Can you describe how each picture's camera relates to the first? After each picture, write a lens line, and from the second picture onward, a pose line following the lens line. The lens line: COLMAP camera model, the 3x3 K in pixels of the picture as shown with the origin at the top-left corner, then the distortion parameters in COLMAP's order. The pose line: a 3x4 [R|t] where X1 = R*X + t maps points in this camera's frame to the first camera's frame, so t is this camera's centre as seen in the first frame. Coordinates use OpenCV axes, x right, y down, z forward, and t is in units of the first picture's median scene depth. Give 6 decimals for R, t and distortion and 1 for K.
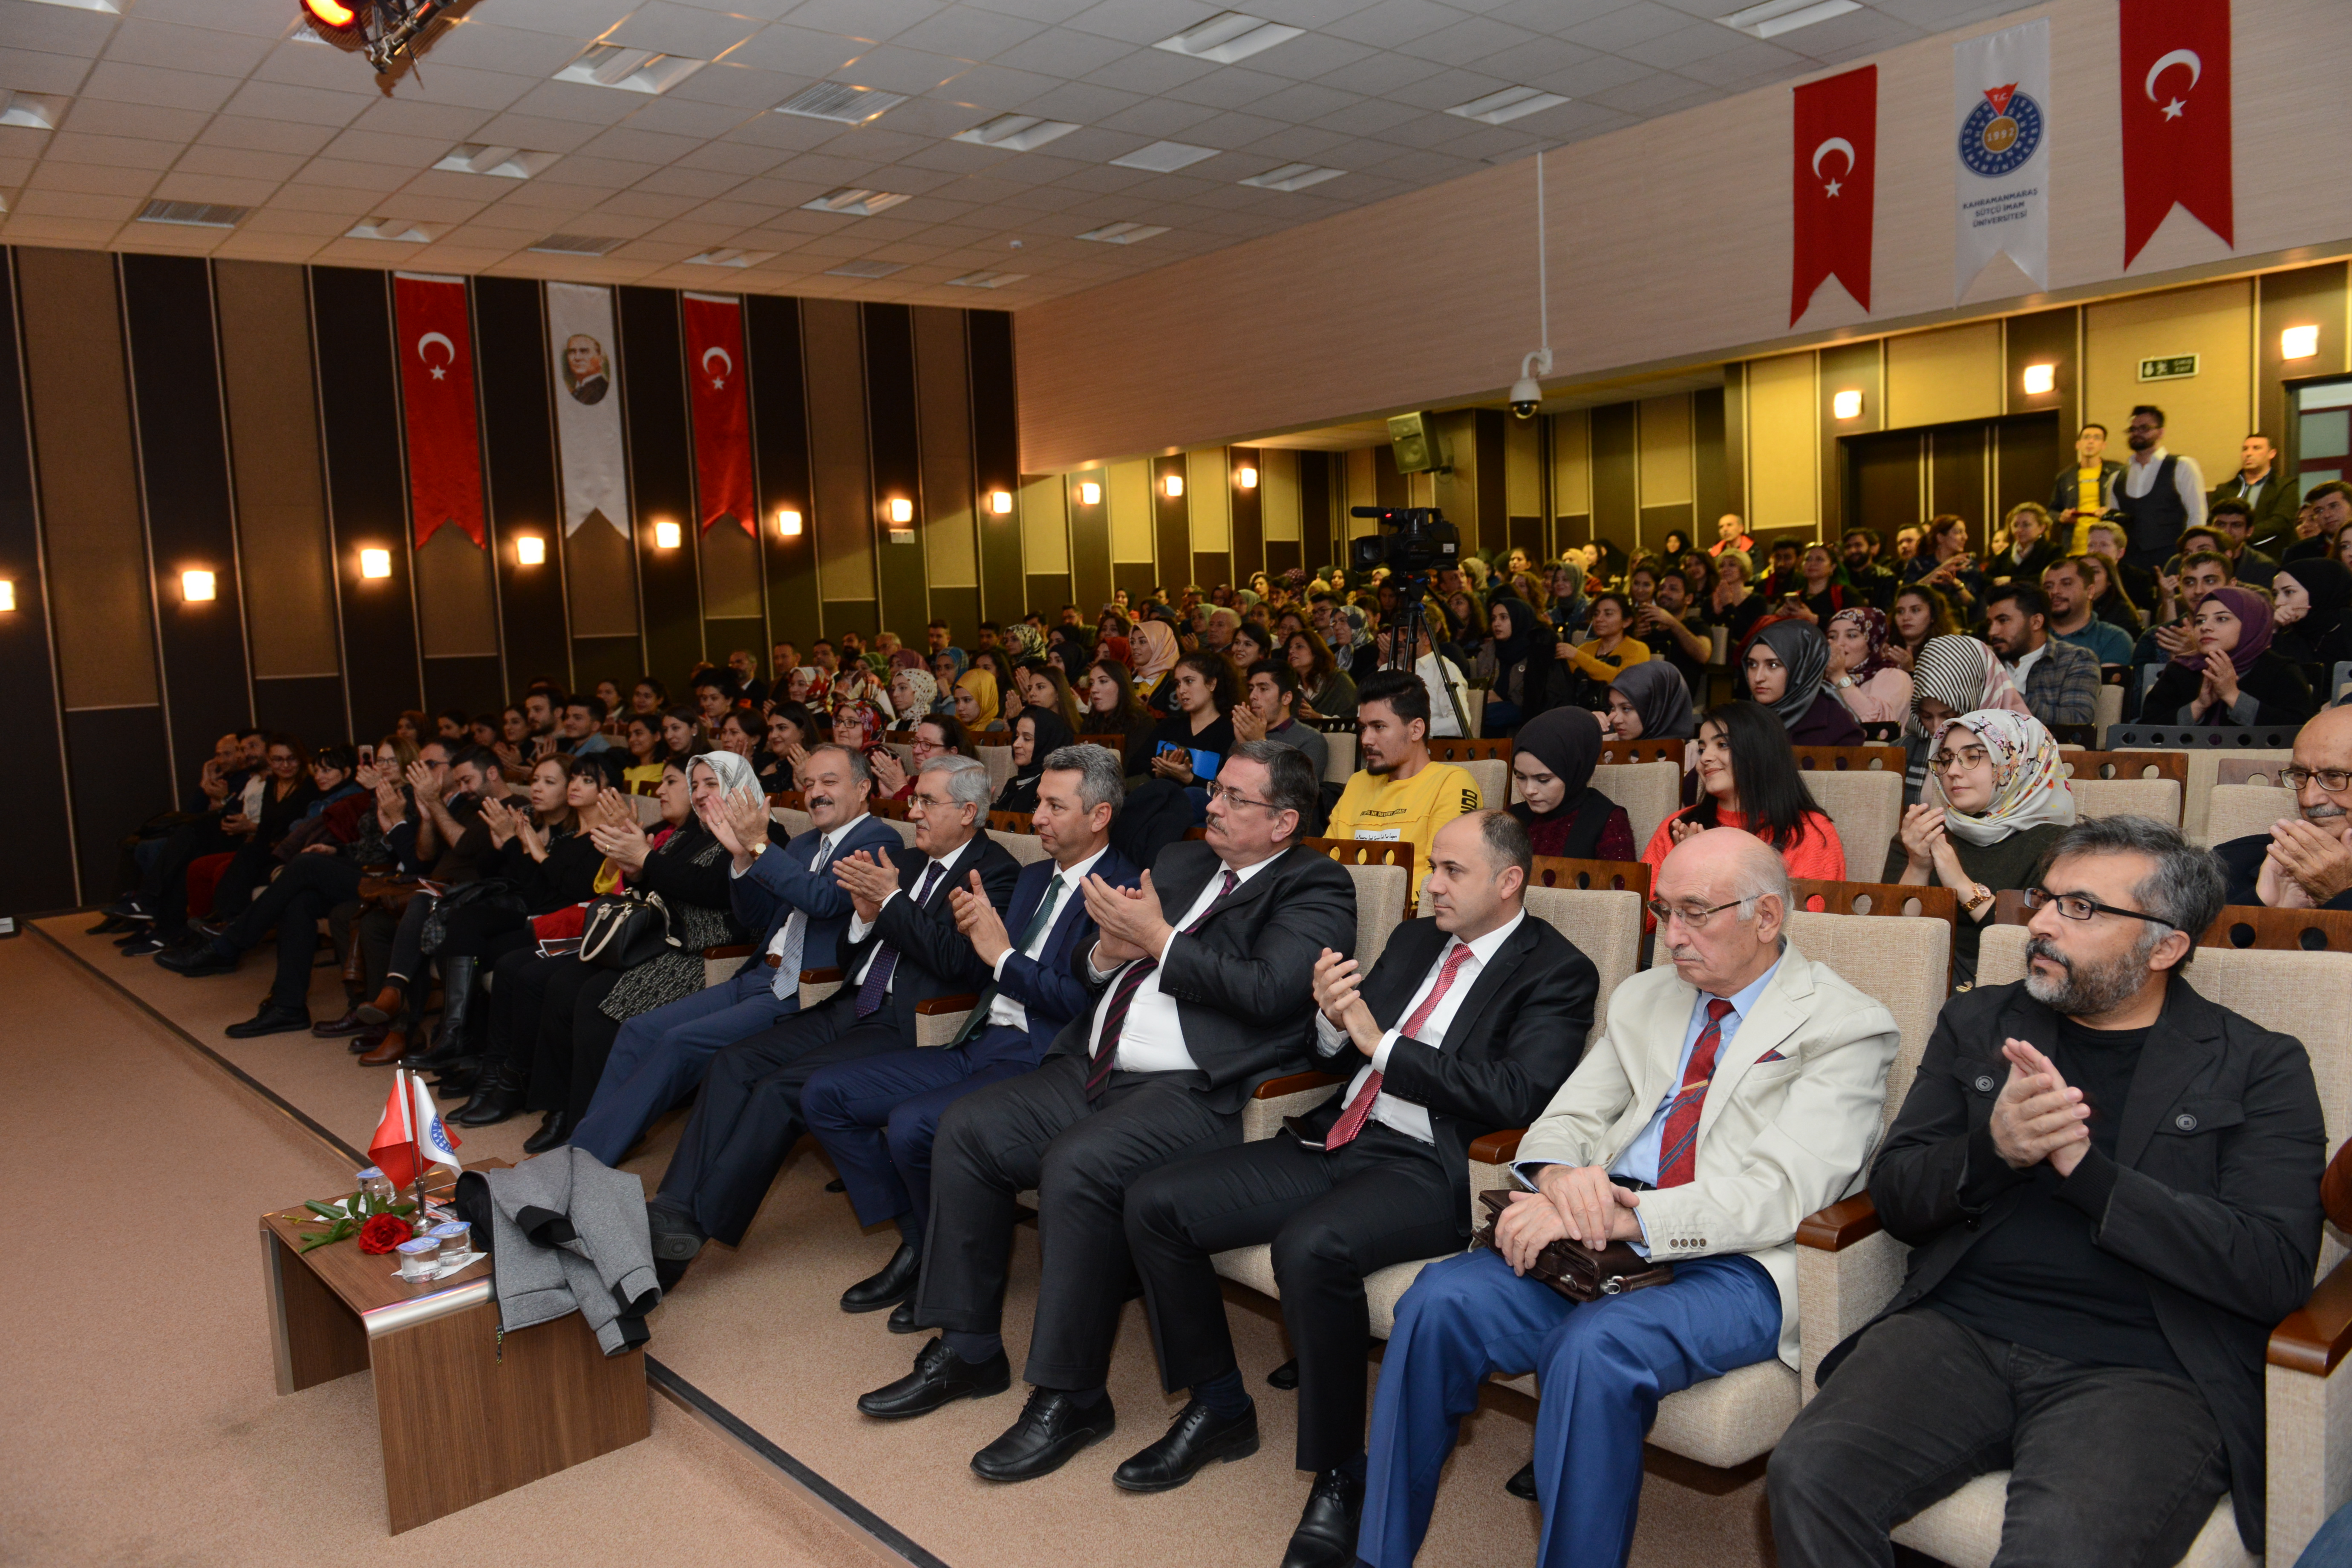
lens RADIAL K [[1677.7, 0, 1174.6], [0, 1677.7, 783.3], [0, 0, 1]] dist [-0.005969, -0.002613]
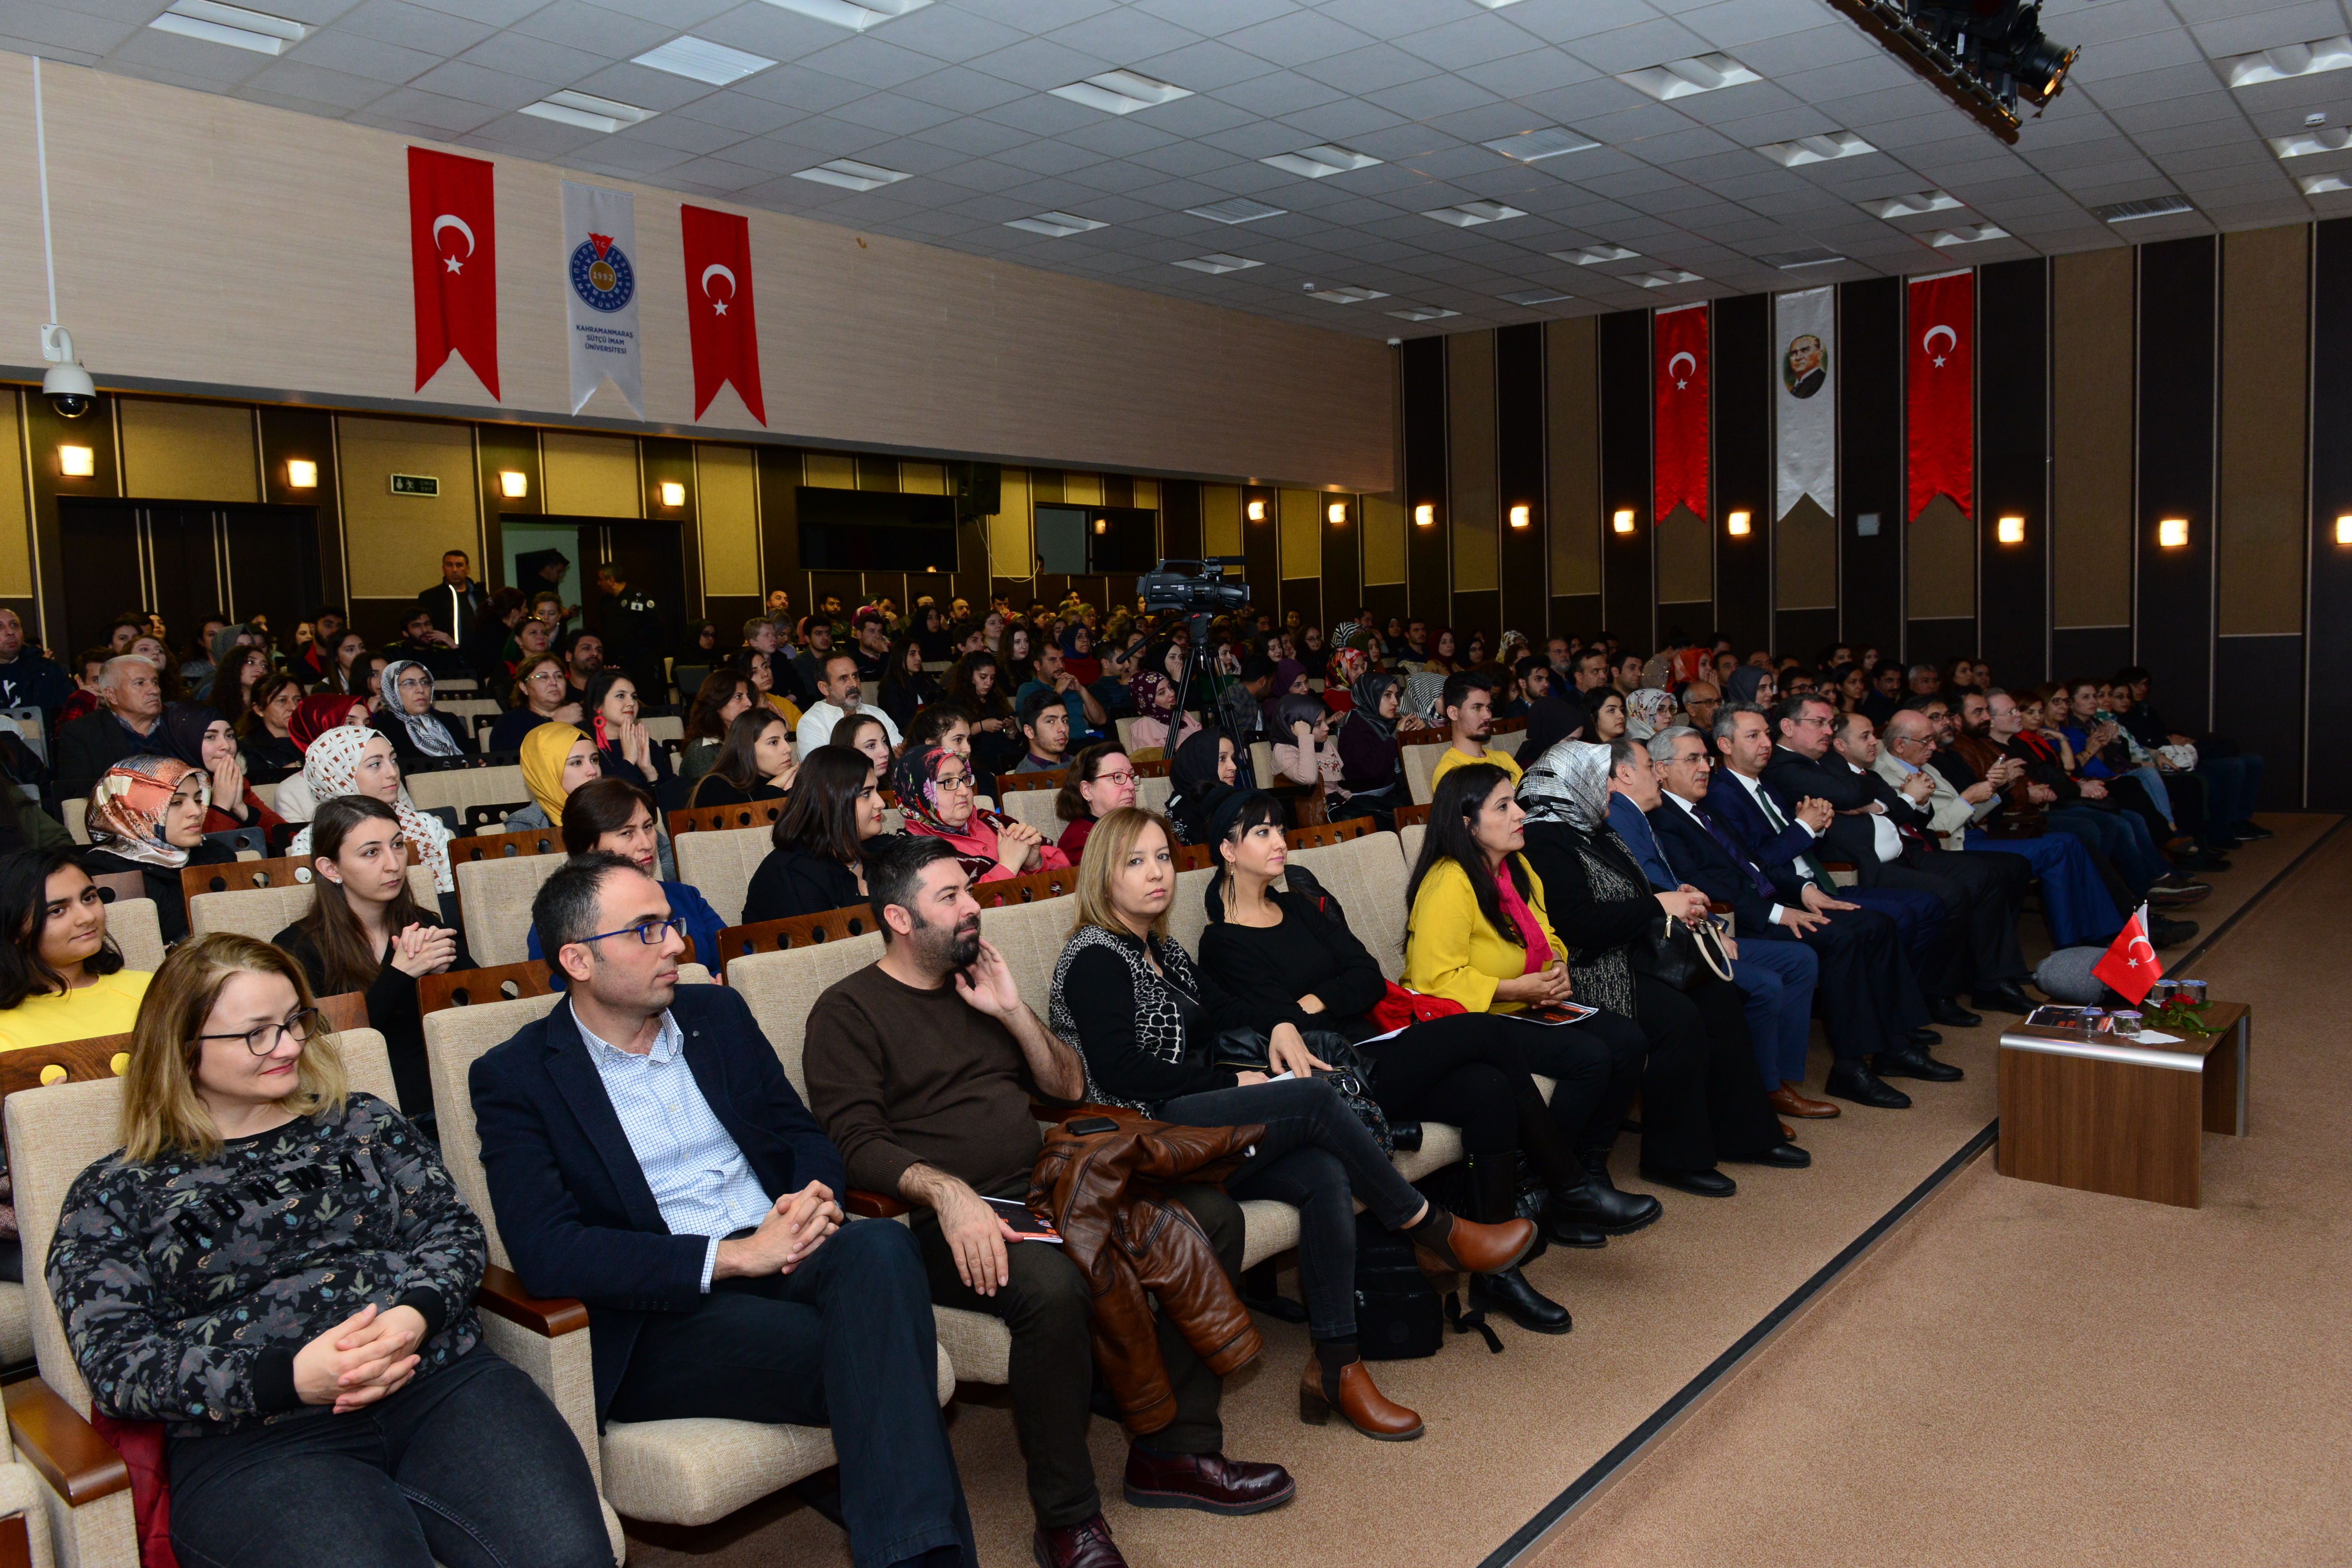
lens RADIAL K [[1677.7, 0, 1175.2], [0, 1677.7, 780.7], [0, 0, 1]] dist [-0.005969, -0.002613]
pose [[-0.153525, -0.026444, 0.987791, -0.683709], [0.130263, 0.990376, 0.046759, -0.044022], [-0.979521, 0.135851, -0.148603, 0.794034]]
